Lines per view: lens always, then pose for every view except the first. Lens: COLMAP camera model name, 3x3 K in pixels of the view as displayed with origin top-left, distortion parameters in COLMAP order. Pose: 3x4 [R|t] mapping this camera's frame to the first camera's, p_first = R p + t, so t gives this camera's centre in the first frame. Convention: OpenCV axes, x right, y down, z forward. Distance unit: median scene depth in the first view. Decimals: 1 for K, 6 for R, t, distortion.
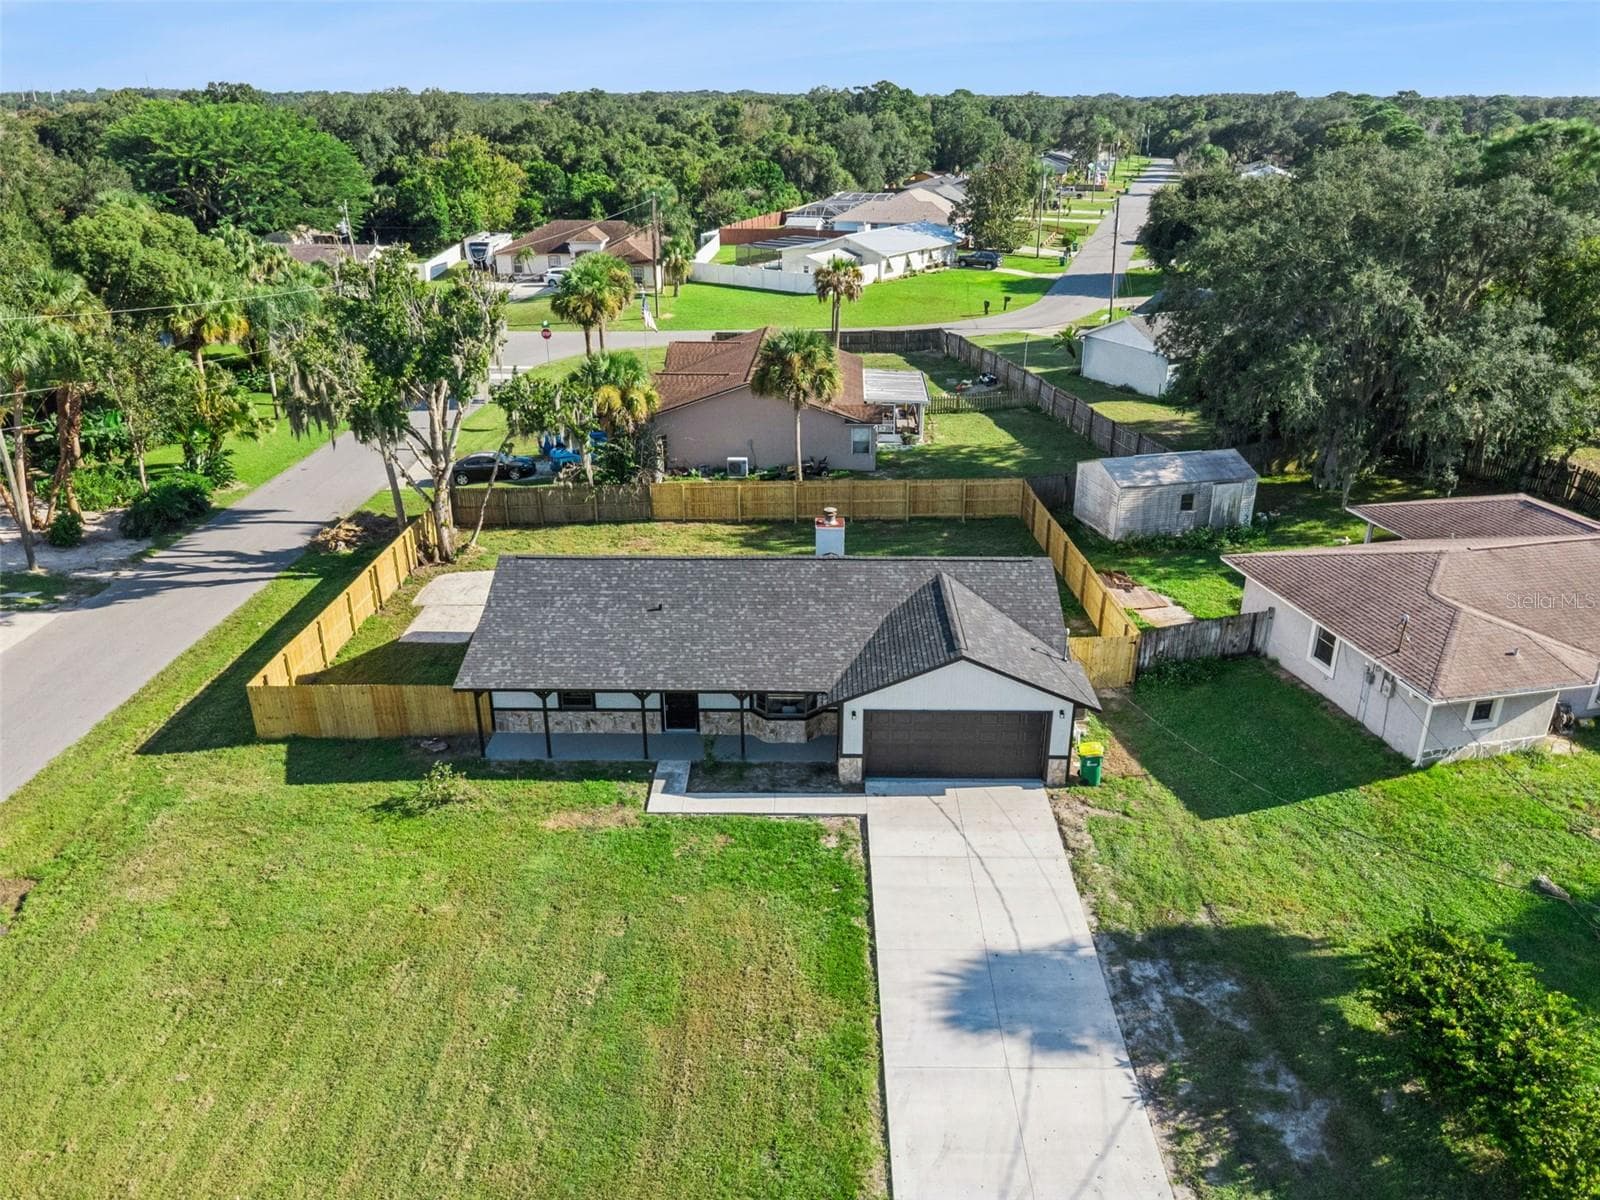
lens RADIAL K [[1163.0, 0, 799.9], [0, 1163.0, 612.1], [0, 0, 1]] dist [0.002943, -0.002814]
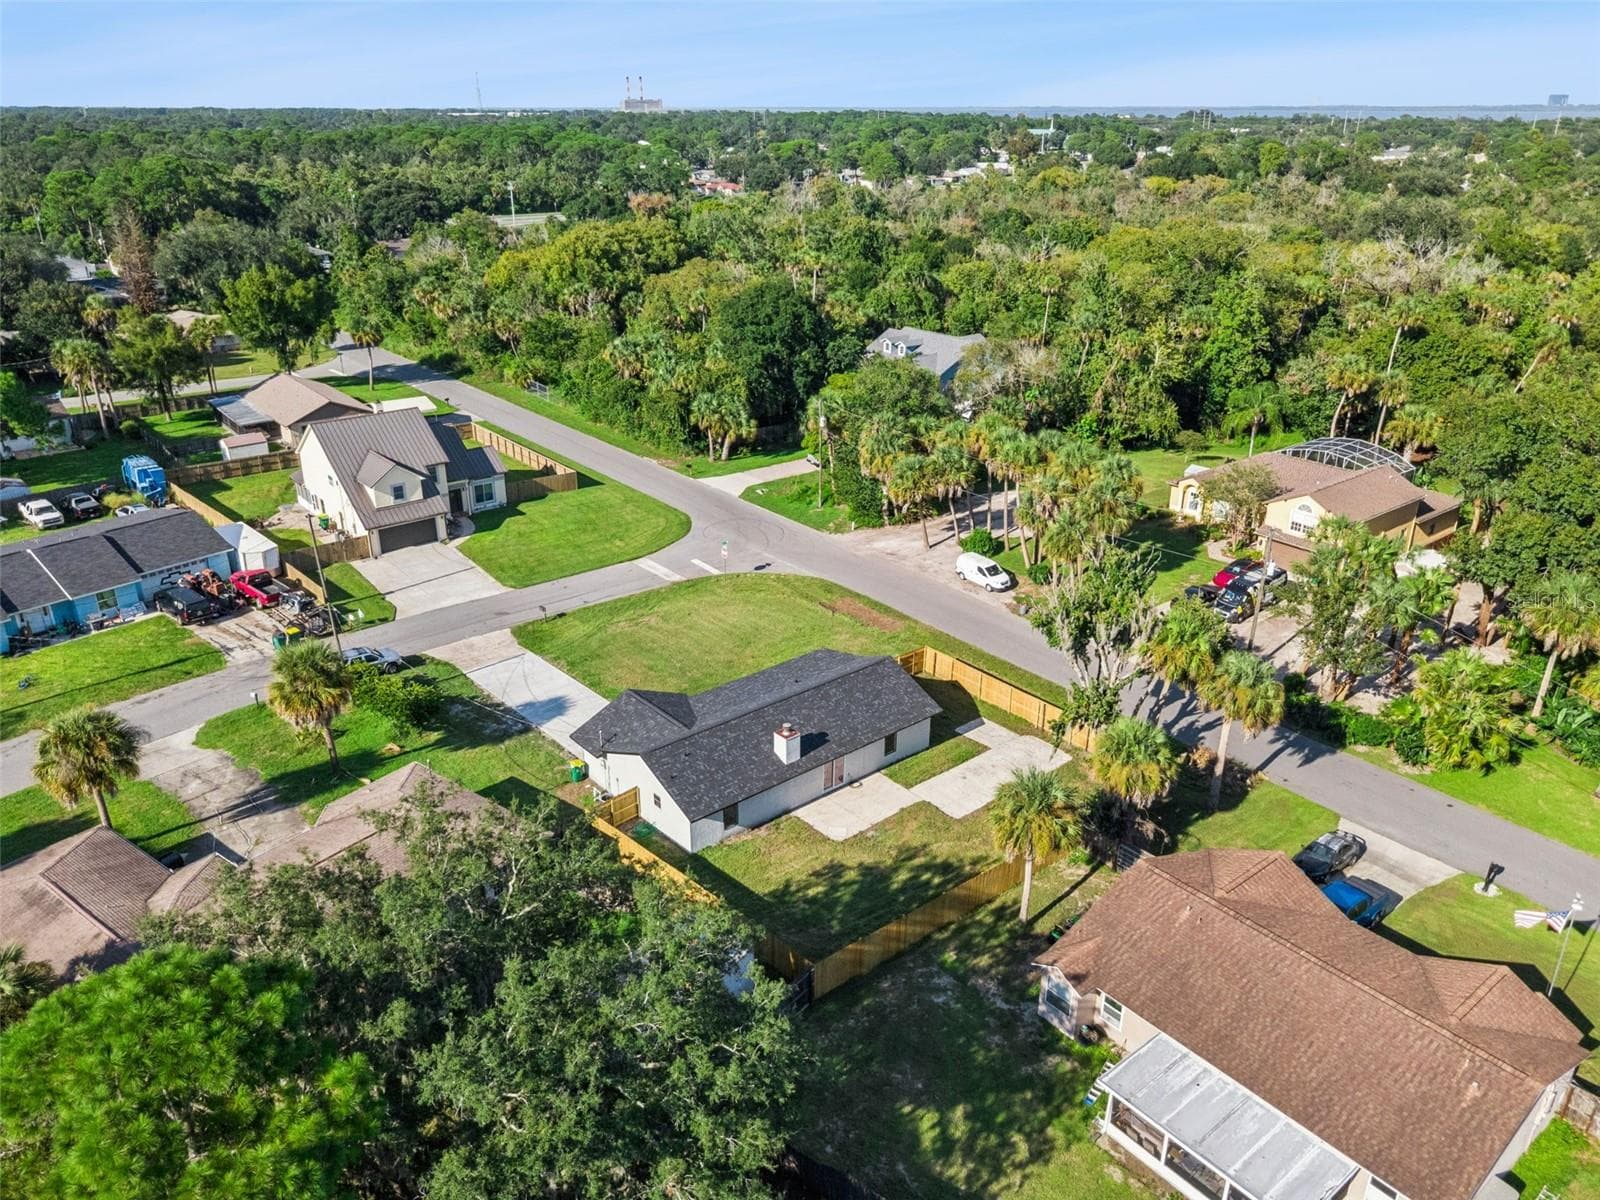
lens RADIAL K [[1163.0, 0, 809.1], [0, 1163.0, 616.4], [0, 0, 1]] dist [0.002943, -0.002814]
pose [[-0.756173, 0.264722, -0.598435, 0.754263], [-0.265649, 0.711584, 0.650445, -1.028950], [0.598024, 0.650823, -0.467758, 1.422137]]
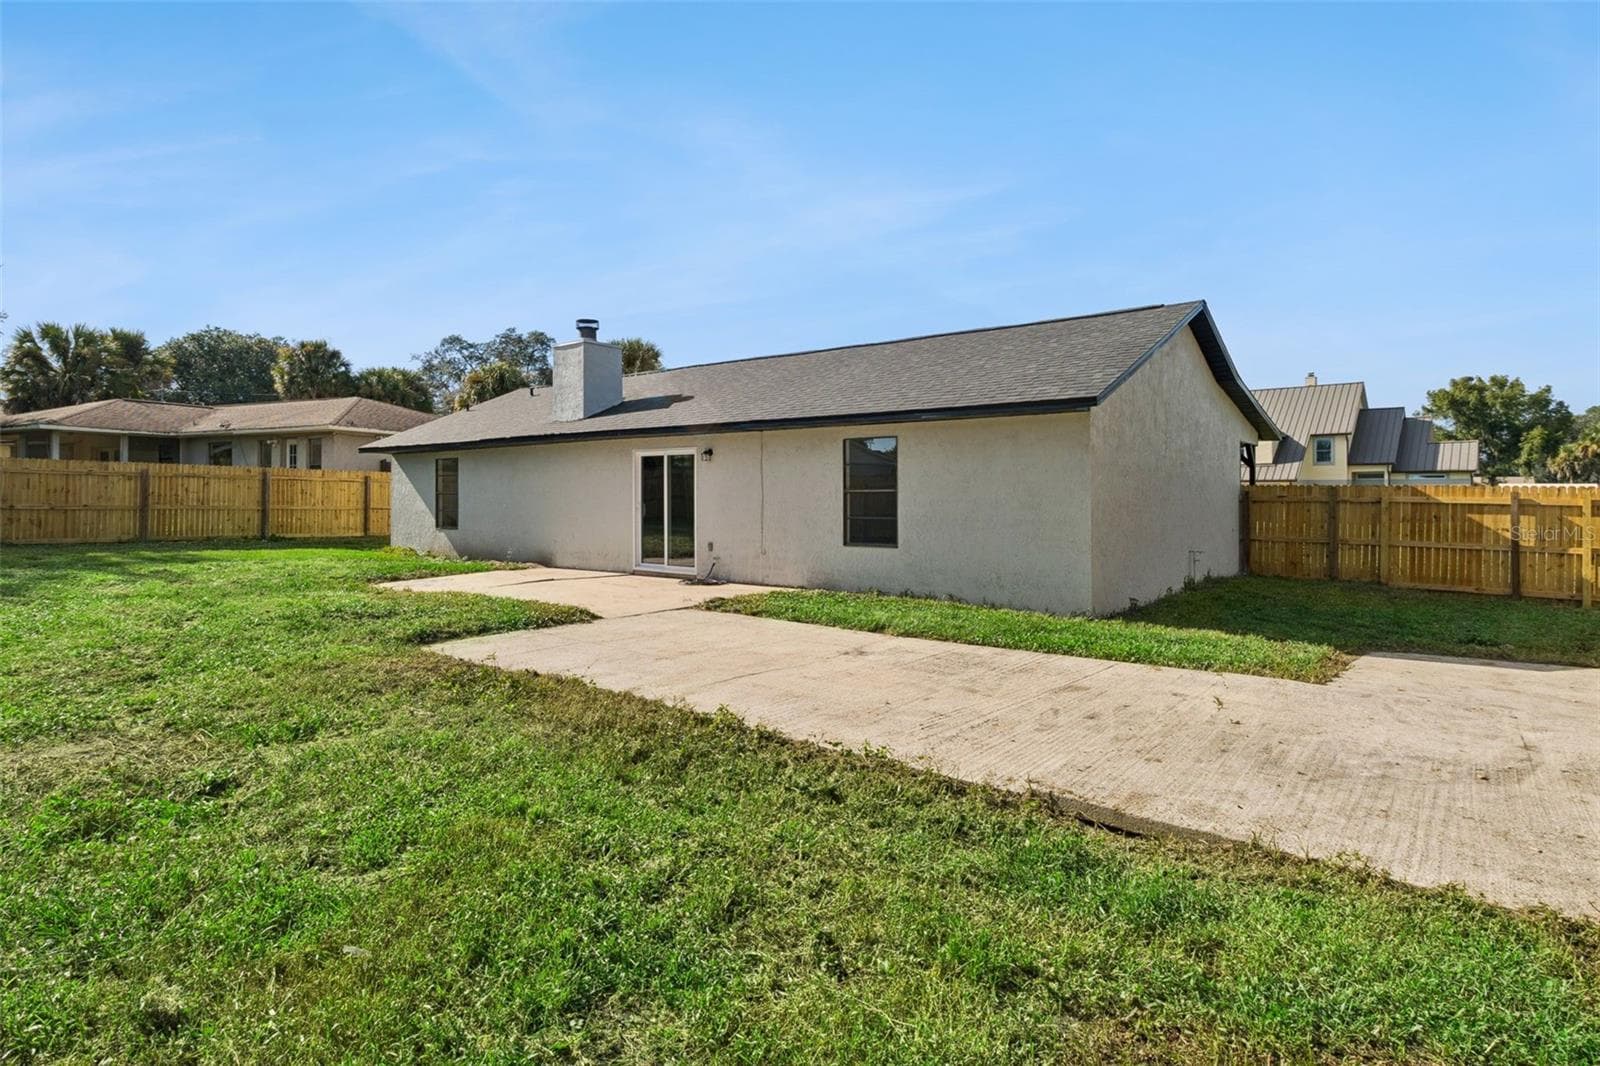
lens RADIAL K [[893.7, 0, 793.3], [0, 893.7, 518.9], [0, 0, 1]] dist [0.007162, 0.002920]
pose [[-0.788406, -0.012558, 0.615027, -0.283771], [0.248469, 0.908106, 0.337056, -0.111766], [-0.562742, 0.418552, -0.712836, 1.129458]]
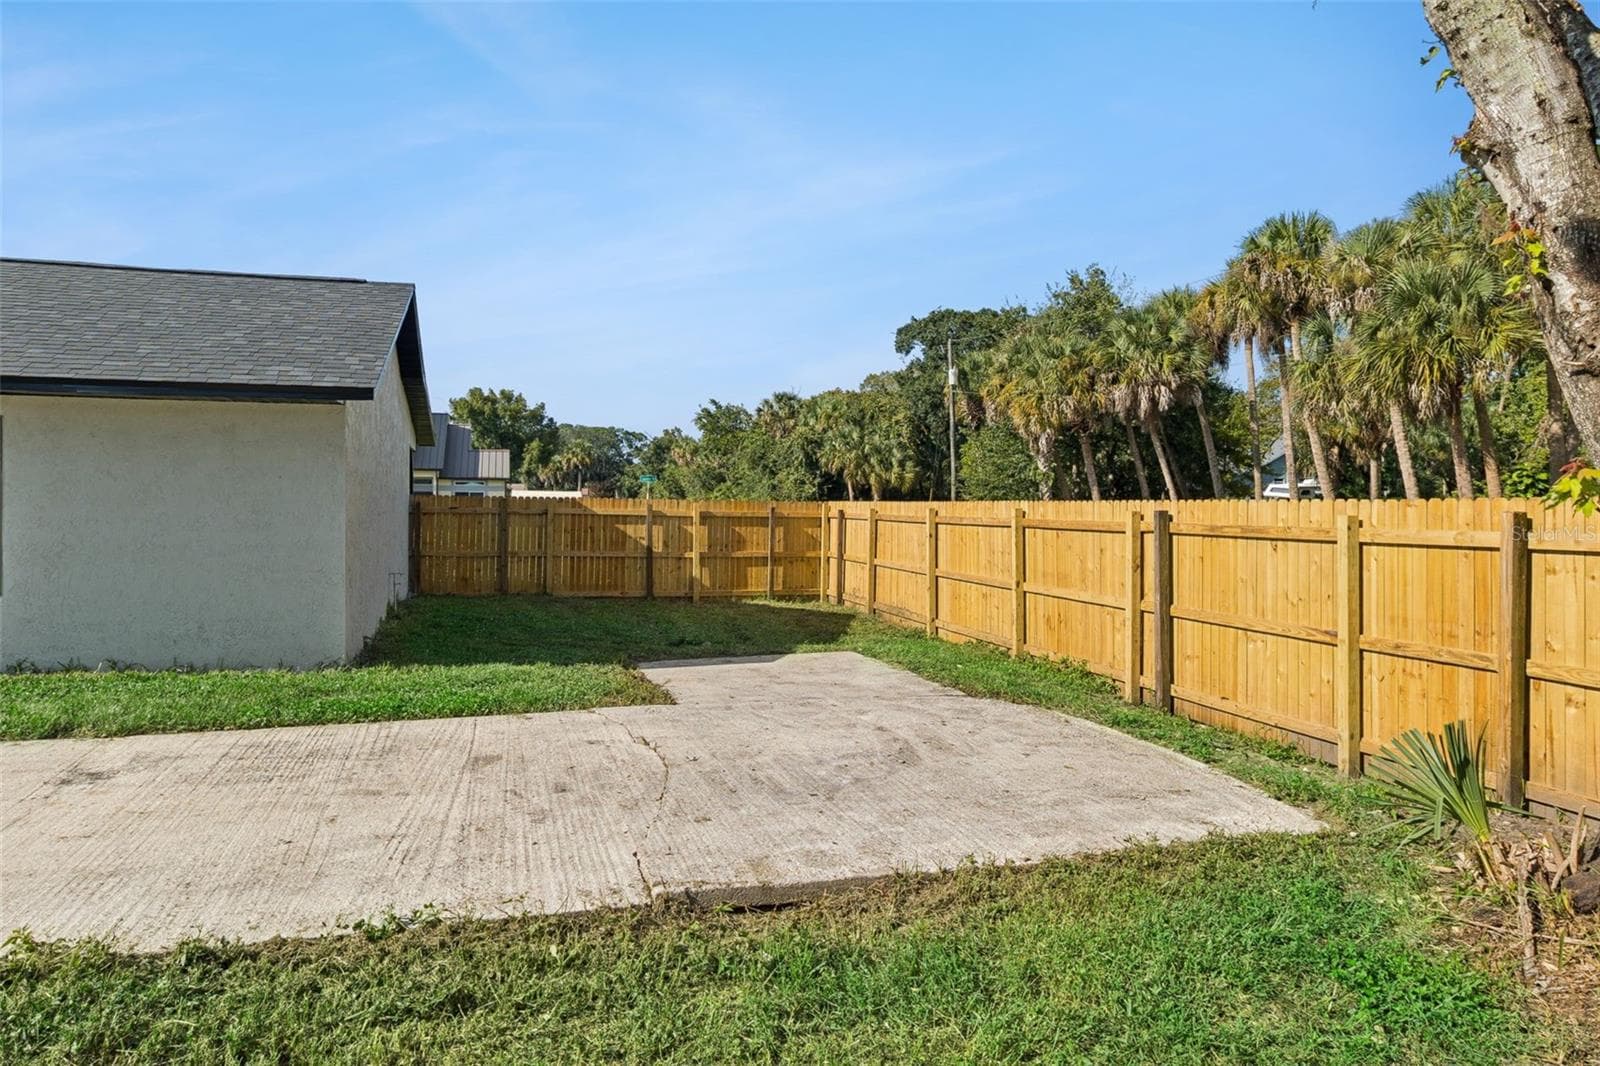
lens RADIAL K [[1018.2, 0, 813.5], [0, 1018.2, 497.3], [0, 0, 1]] dist [0.002703, 0.000870]
pose [[-0.951002, -0.002118, -0.309179, -0.229129], [-0.124725, 0.917632, 0.377354, -0.112712], [0.282913, 0.397426, -0.872933, 1.125282]]
